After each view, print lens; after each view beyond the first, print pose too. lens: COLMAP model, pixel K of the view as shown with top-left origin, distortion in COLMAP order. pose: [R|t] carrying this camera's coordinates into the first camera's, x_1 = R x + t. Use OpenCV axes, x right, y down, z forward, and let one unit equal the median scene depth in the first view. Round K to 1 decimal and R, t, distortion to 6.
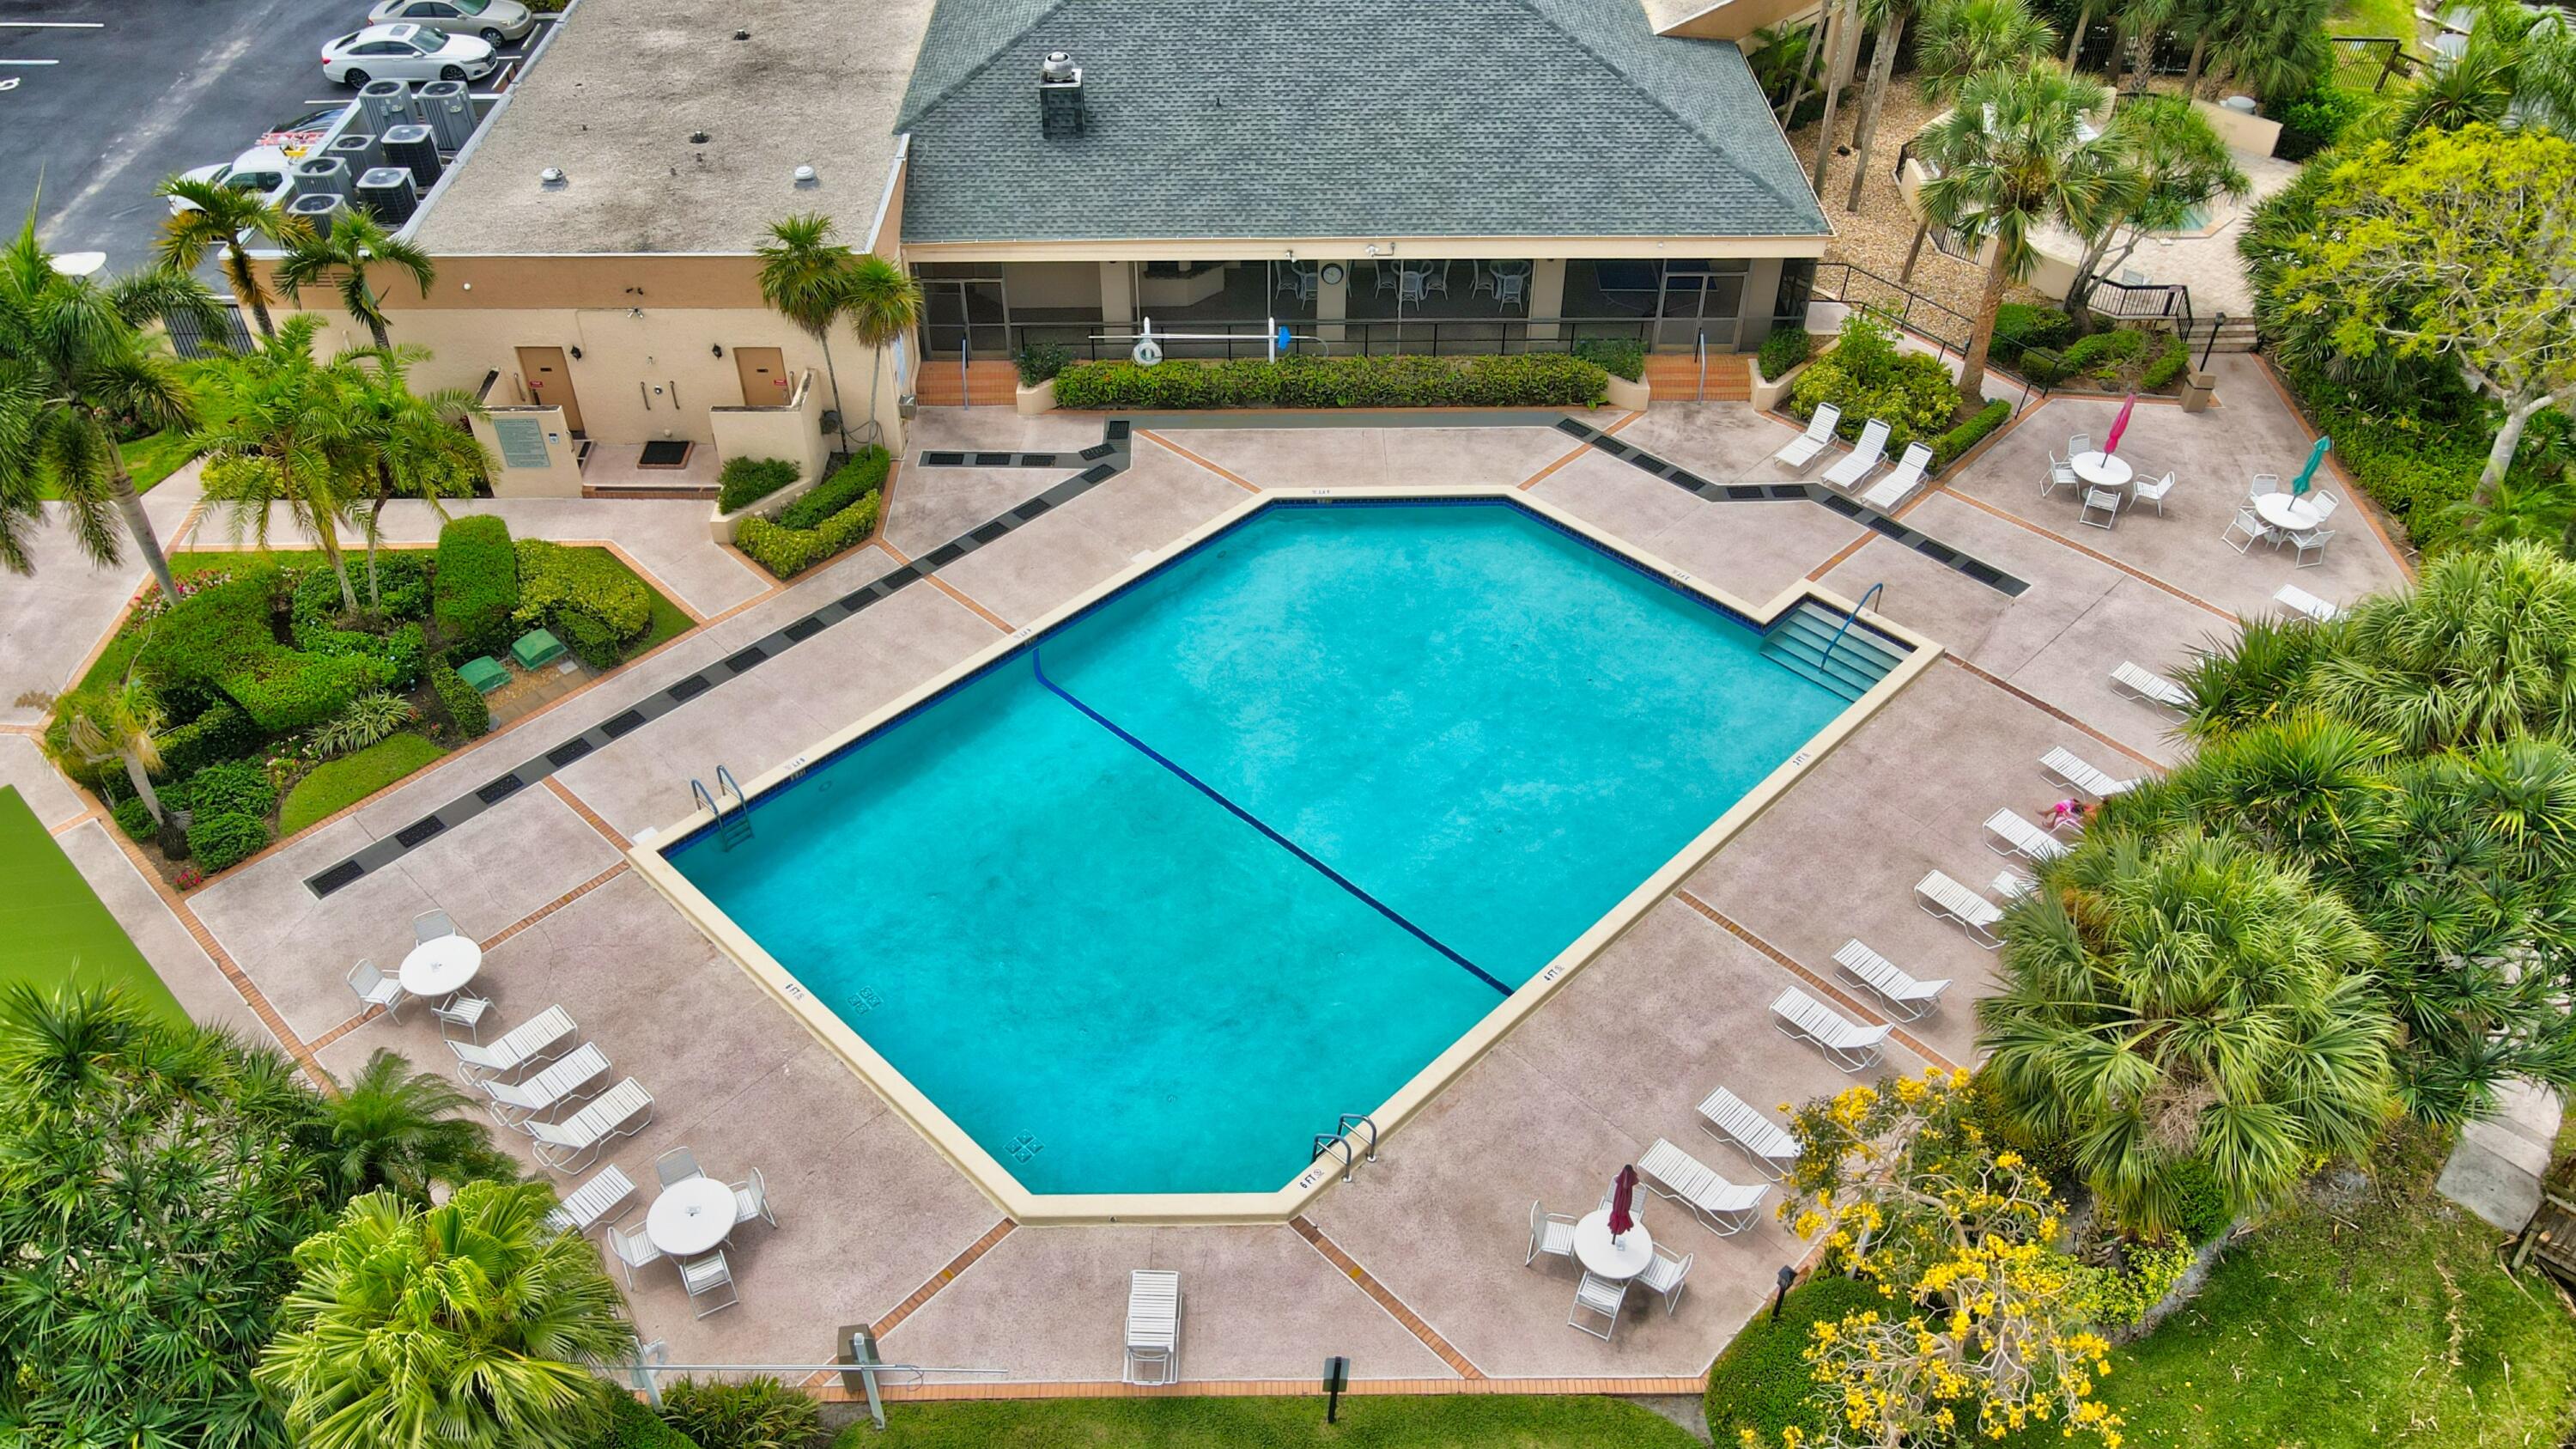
lens RADIAL K [[1926.9, 0, 1287.3], [0, 1926.9, 713.1], [0, 0, 1]] dist [0.013194, 0.012024]
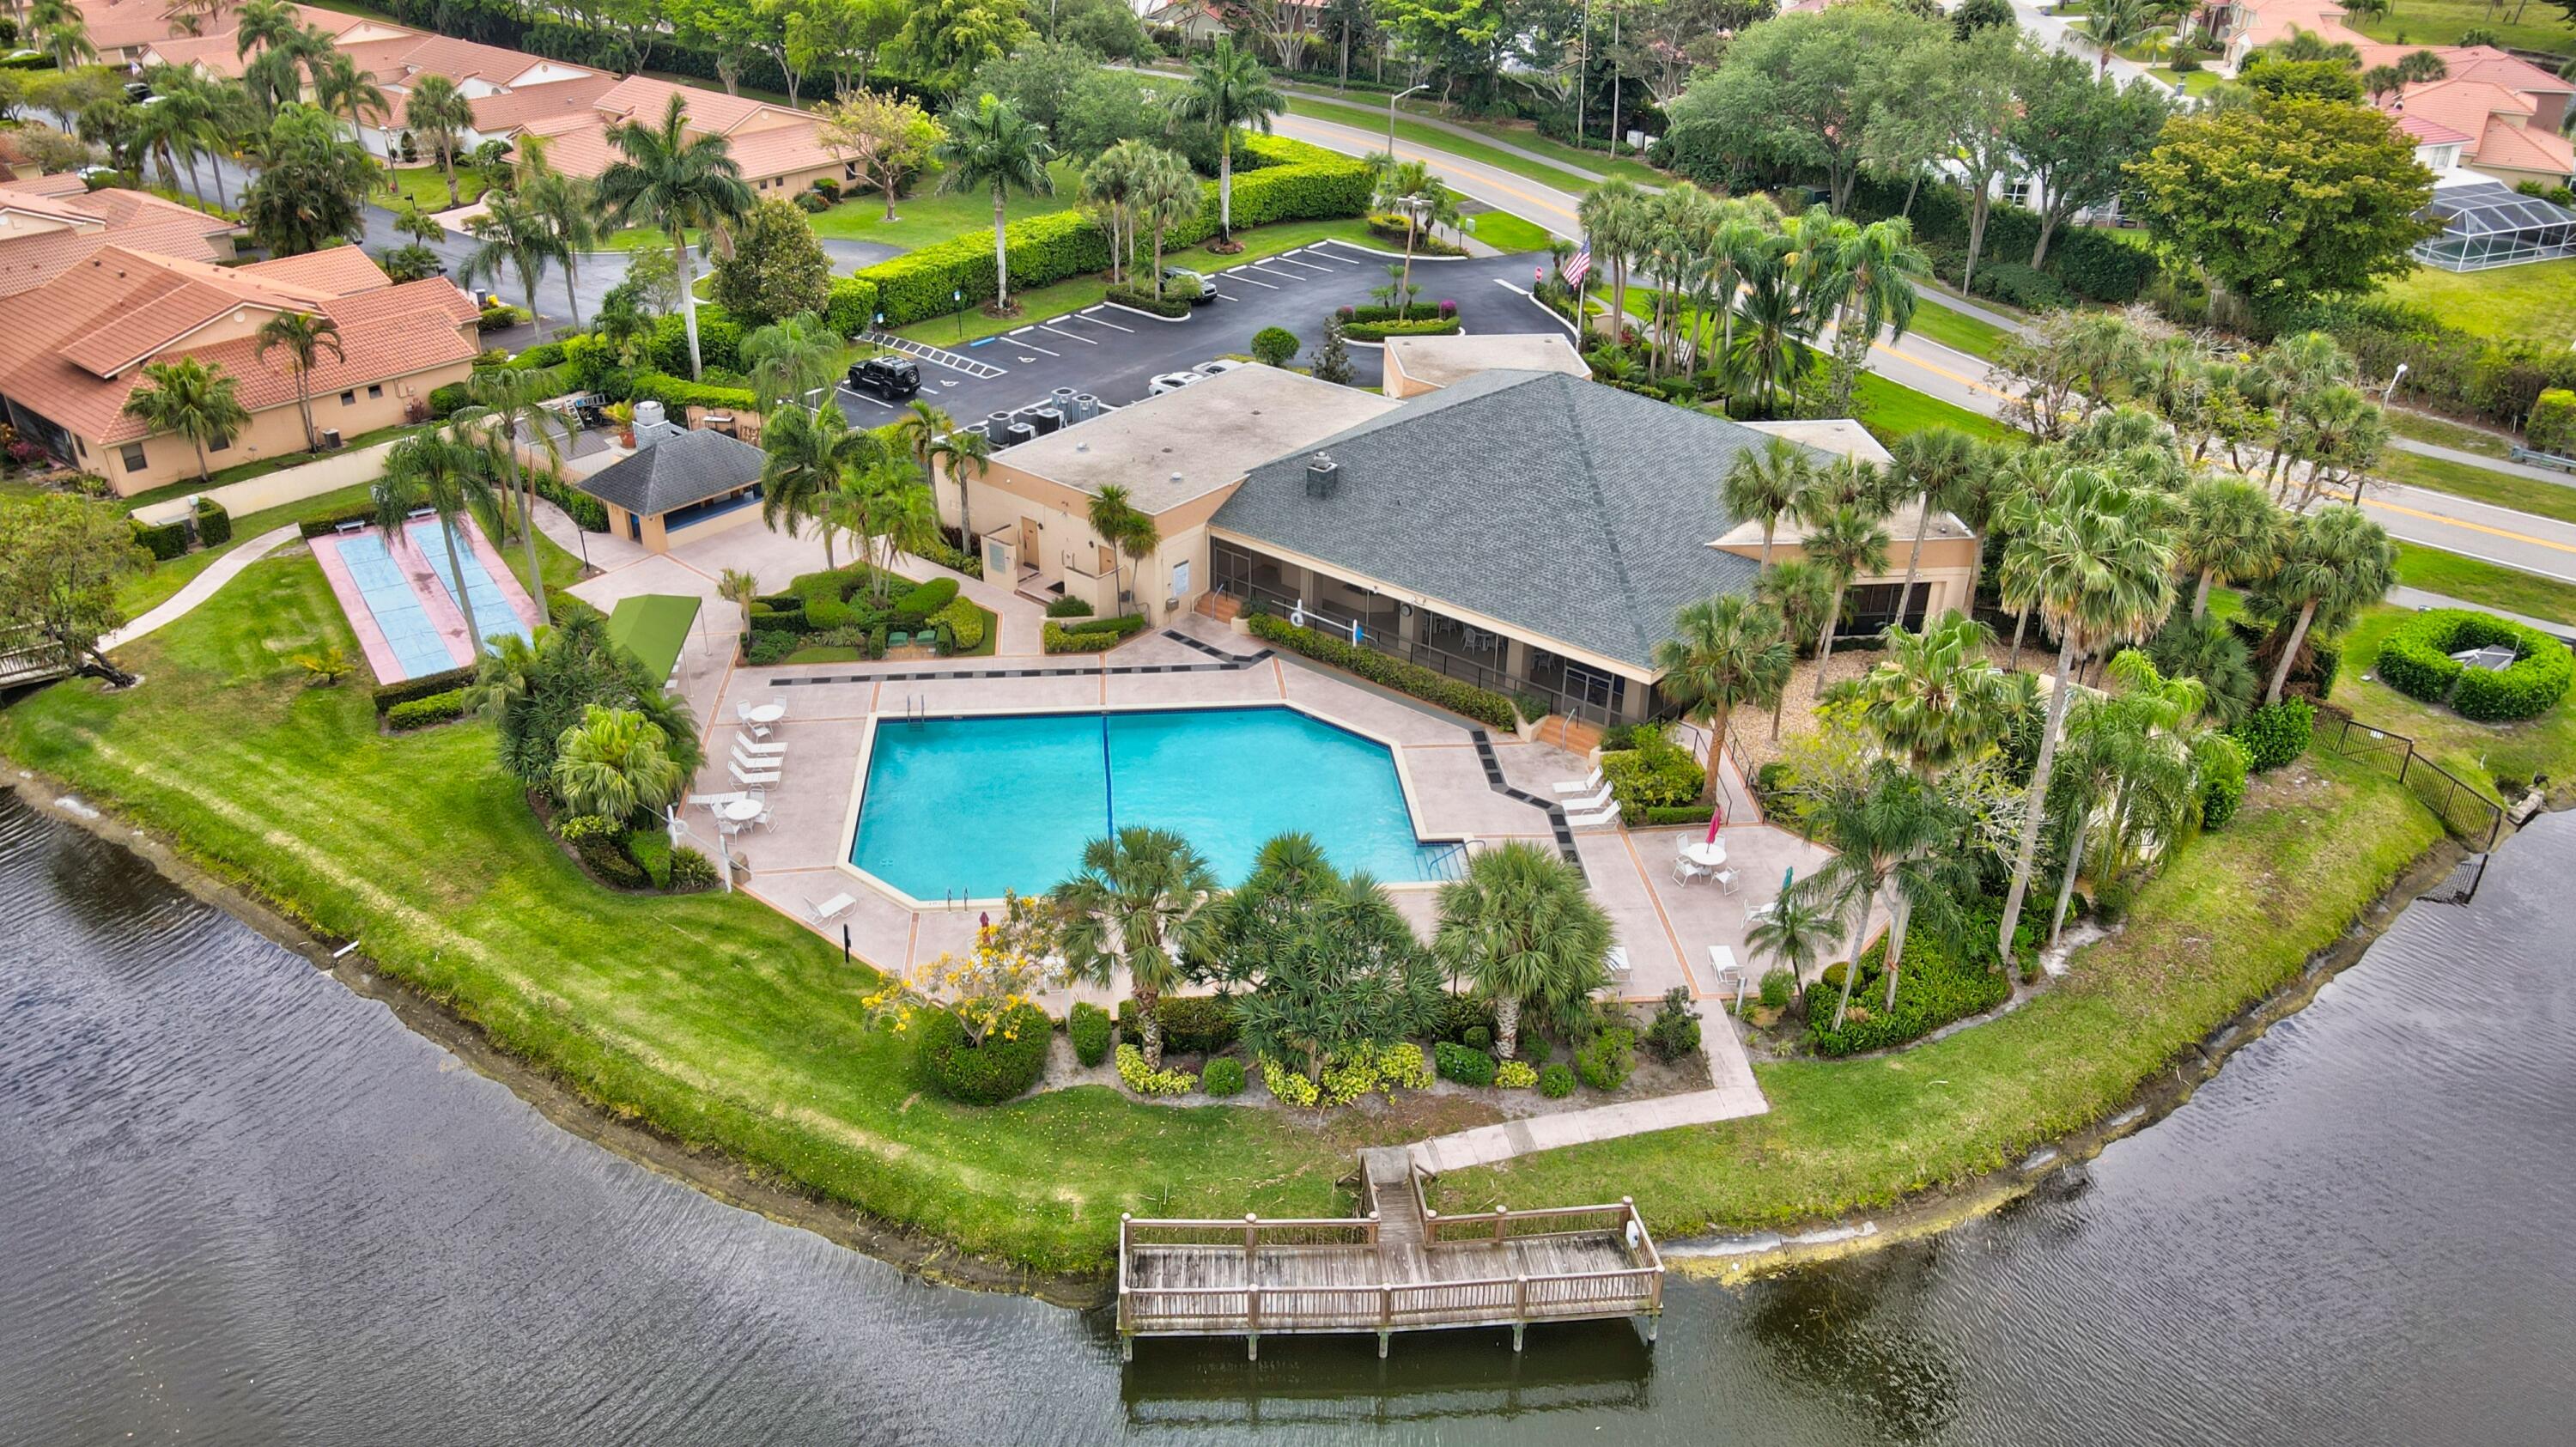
lens RADIAL K [[1926.8, 0, 1287.8], [0, 1926.8, 704.6], [0, 0, 1]] dist [0.013194, 0.012024]
pose [[0.767879, 0.312168, -0.559387, 0.982214], [-0.426836, 0.900474, -0.083411, 0.034697], [0.477675, 0.302816, 0.824699, -0.450331]]
